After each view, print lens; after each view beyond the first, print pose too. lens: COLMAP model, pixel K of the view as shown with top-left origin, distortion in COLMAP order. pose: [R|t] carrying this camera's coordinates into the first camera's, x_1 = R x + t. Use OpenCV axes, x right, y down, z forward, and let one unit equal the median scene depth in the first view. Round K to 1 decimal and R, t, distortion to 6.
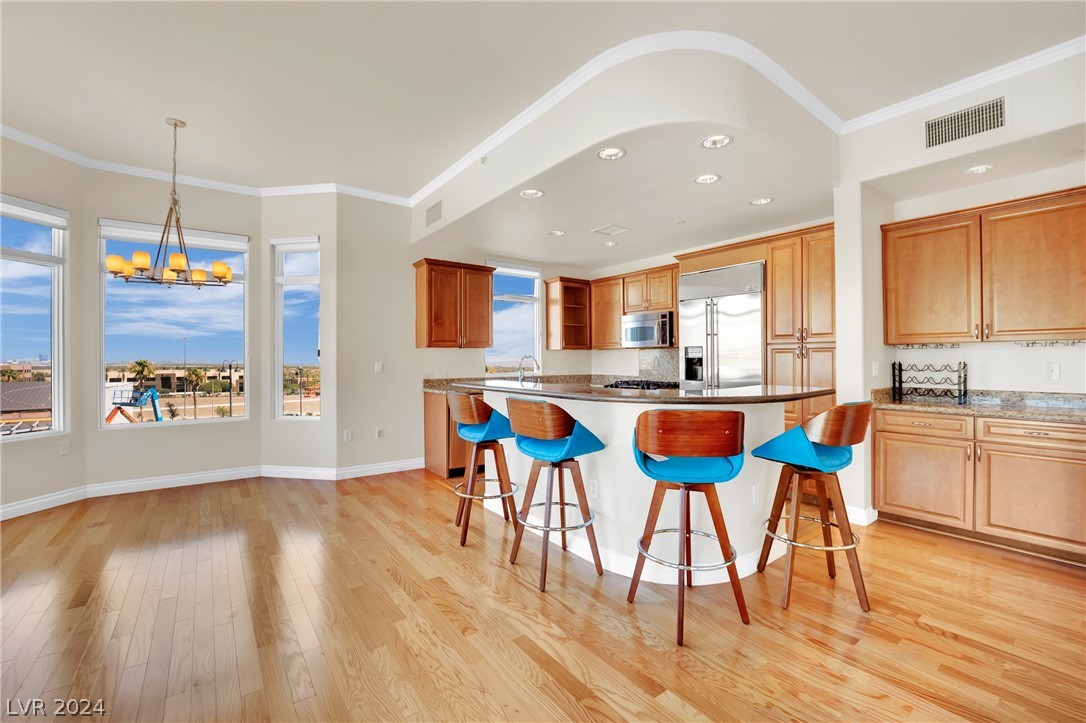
lens RADIAL K [[451.6, 0, 542.6], [0, 451.6, 358.7], [0, 0, 1]] dist [-0.023424, 0.000672]
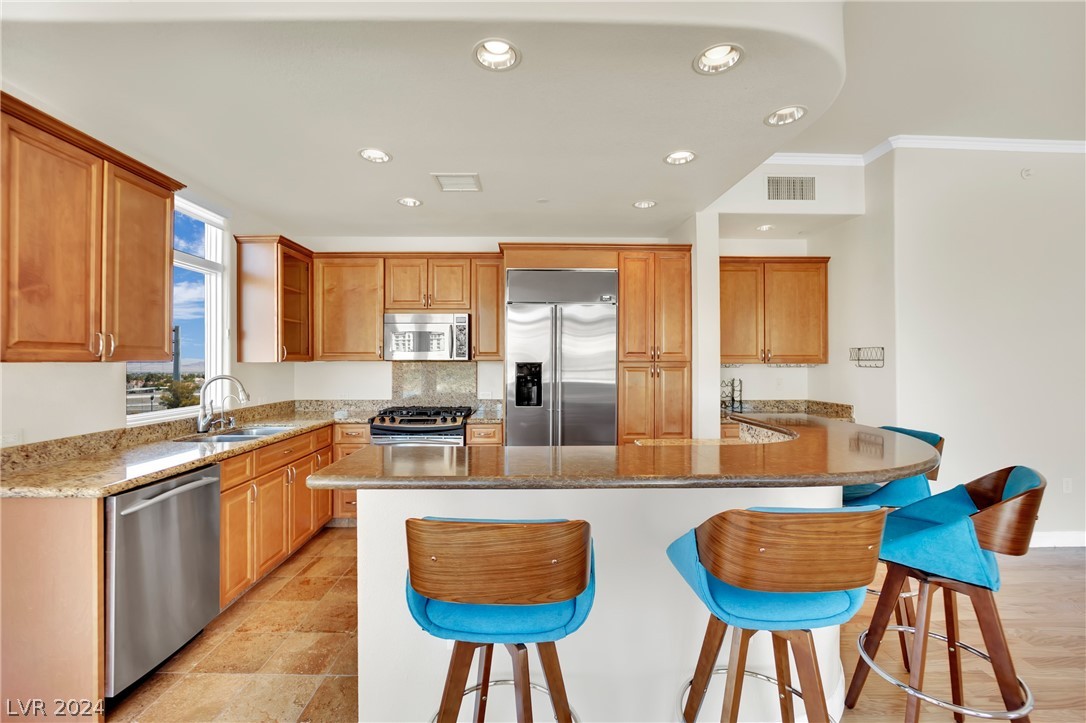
lens RADIAL K [[449.4, 0, 535.1], [0, 449.4, 359.3], [0, 0, 1]] dist [-0.020125, 0.000099]
pose [[0.586864, 0.005801, 0.809665, -0.370166], [-0.001532, 0.999980, -0.006055, -0.034682], [-0.809684, 0.002313, 0.586861, 0.658331]]
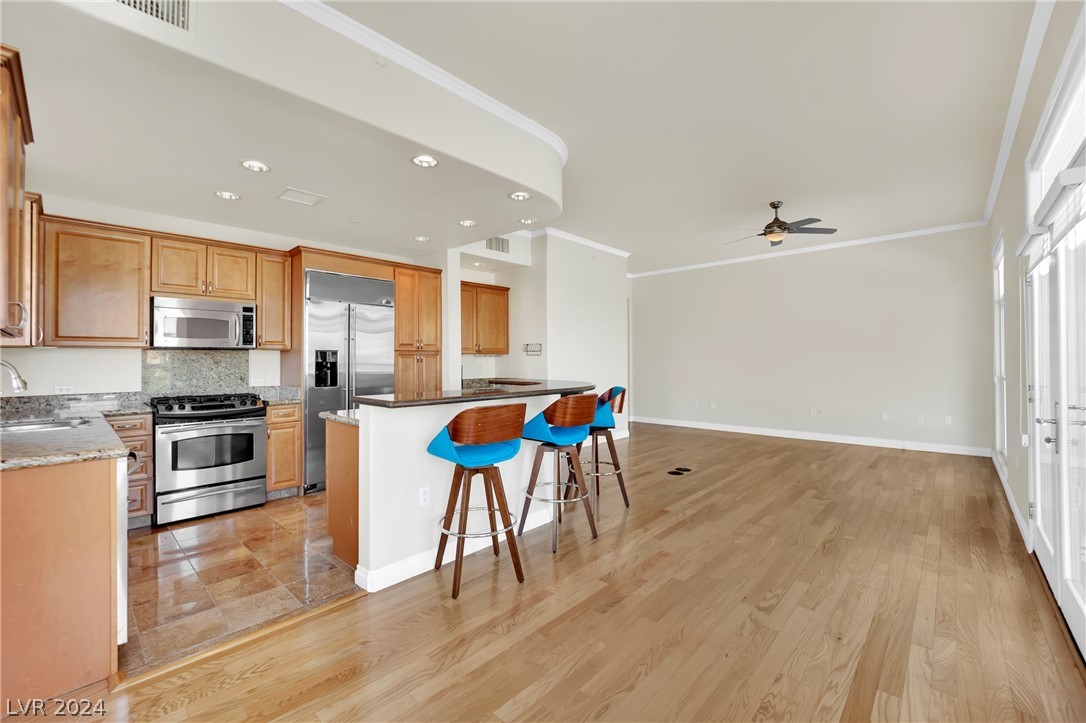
lens RADIAL K [[448.0, 0, 543.8], [0, 448.0, 357.6], [0, 0, 1]] dist [-0.025045, -0.000326]
pose [[-0.178193, 0.009836, 0.983946, -0.822595], [0.005058, 0.999946, -0.009080, -0.001202], [-0.983983, 0.003358, -0.178233, 0.896417]]
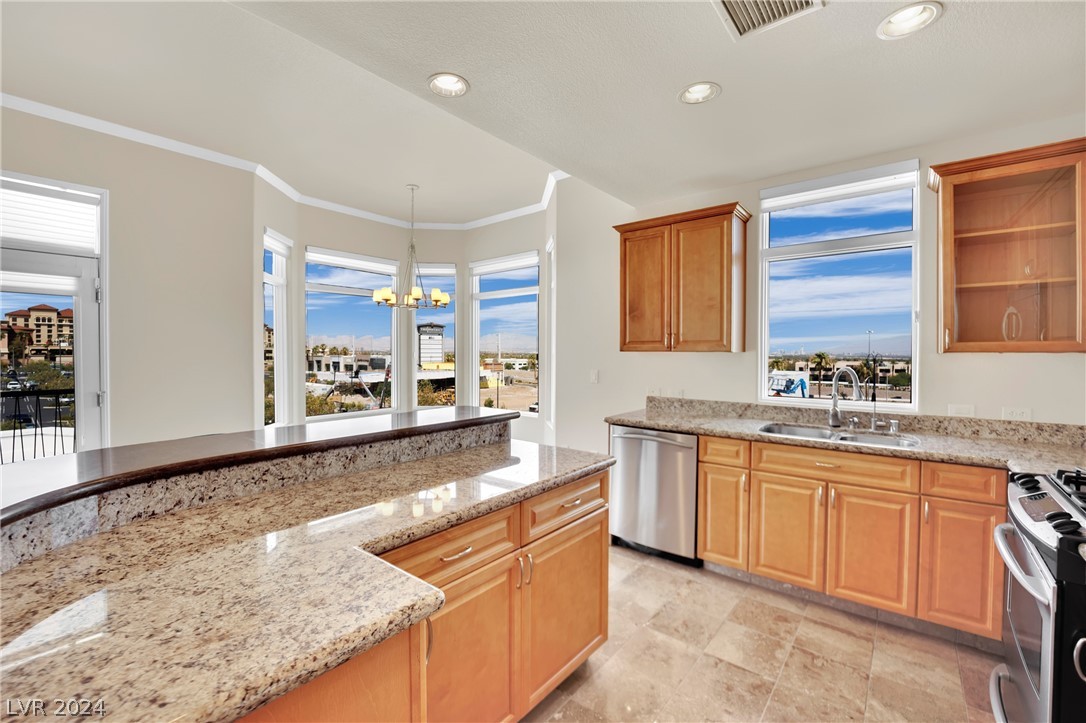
lens RADIAL K [[454.1, 0, 541.0], [0, 454.1, 355.6], [0, 0, 1]] dist [-0.023818, -0.000170]
pose [[0.236244, 0.012506, -0.971613, 0.536423], [-0.001509, 0.999921, 0.012504, -0.036877], [0.971693, -0.001487, 0.236244, 0.941401]]
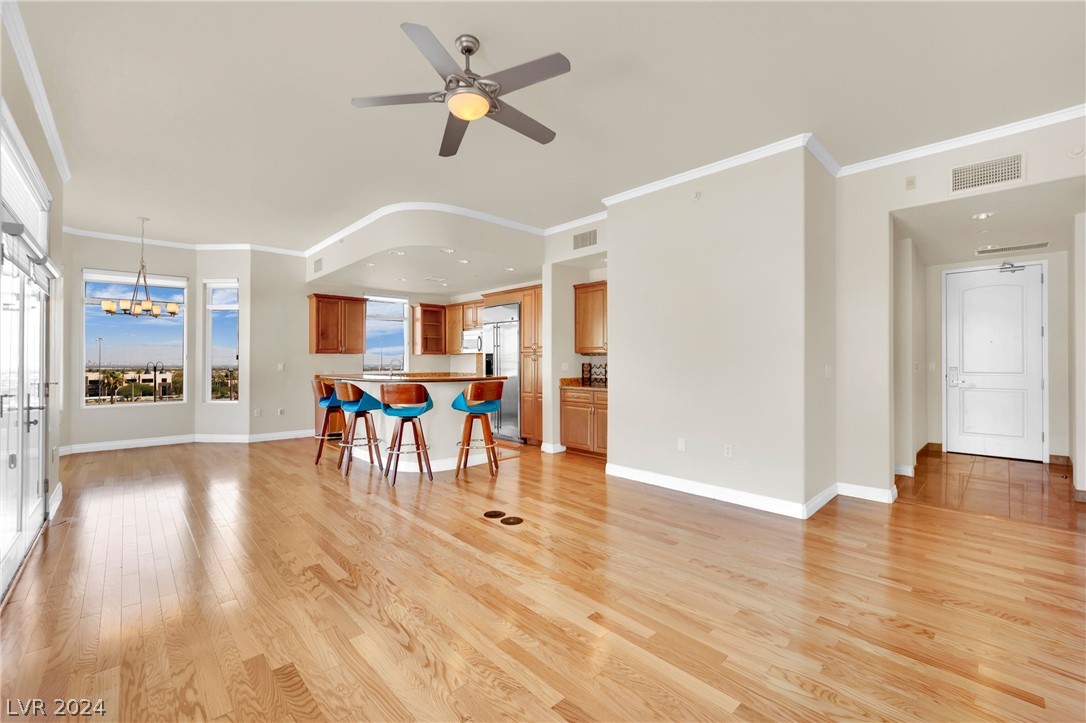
lens RADIAL K [[451.6, 0, 542.6], [0, 451.6, 358.7], [0, 0, 1]] dist [-0.023424, 0.000672]
pose [[0.993638, 0.000765, 0.112616, 0.425070], [-0.000297, 0.999991, -0.004174, -0.002553], [-0.112619, 0.004114, 0.993630, -0.732252]]
